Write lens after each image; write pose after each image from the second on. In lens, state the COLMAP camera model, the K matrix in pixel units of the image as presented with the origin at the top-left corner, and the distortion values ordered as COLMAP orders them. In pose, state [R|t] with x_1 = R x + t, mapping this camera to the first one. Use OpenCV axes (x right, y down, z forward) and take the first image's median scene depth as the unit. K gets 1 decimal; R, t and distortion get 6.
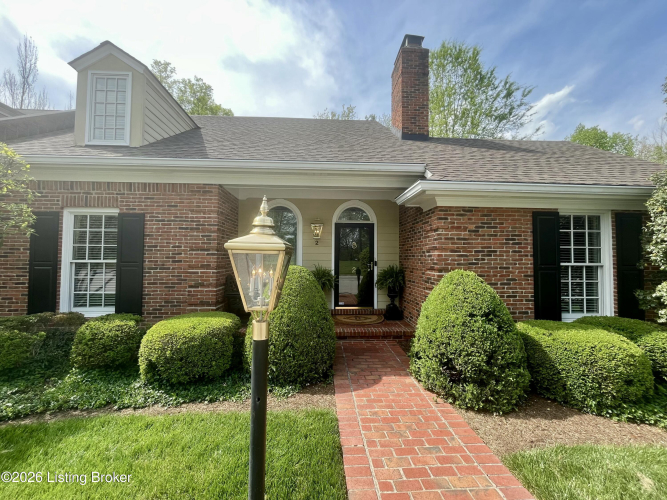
lens RADIAL K [[270.2, 0, 332.1], [0, 270.2, 250.2], [0, 0, 1]] dist [-0.003606, -0.000128]
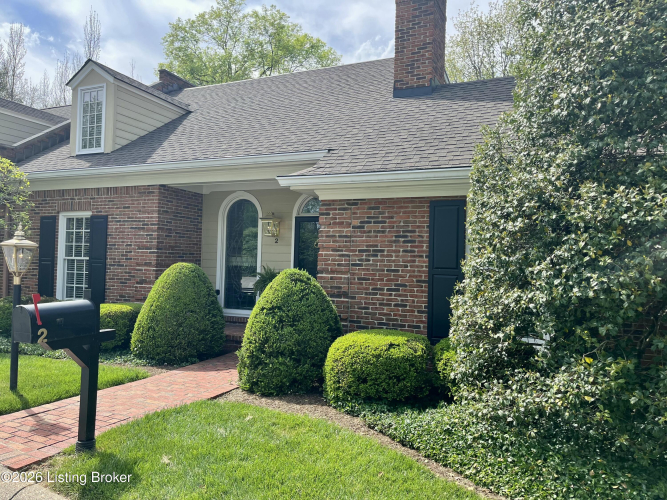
lens RADIAL K [[505.9, 0, 329.6], [0, 505.9, 252.2], [0, 0, 1]] dist [0.044233, -0.060811]
pose [[0.887708, 0.006368, -0.460363, 1.180962], [-0.006912, 0.999976, 0.000505, 0.009095], [0.460355, 0.002733, 0.887731, -0.472923]]
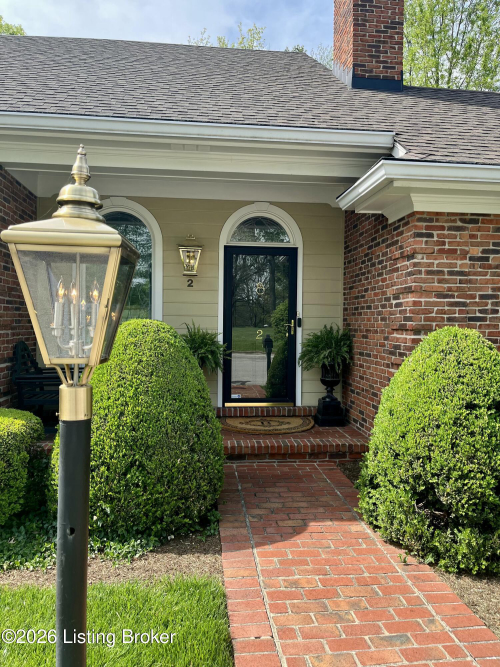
lens RADIAL K [[505.9, 0, 249.1], [0, 505.9, 330.1], [0, 0, 1]] dist [0.044233, -0.060811]
pose [[0.998408, 0.003859, 0.056274, 0.005166], [-0.006282, 0.999058, 0.042949, 0.031227], [-0.056055, -0.043234, 0.997491, -0.001949]]
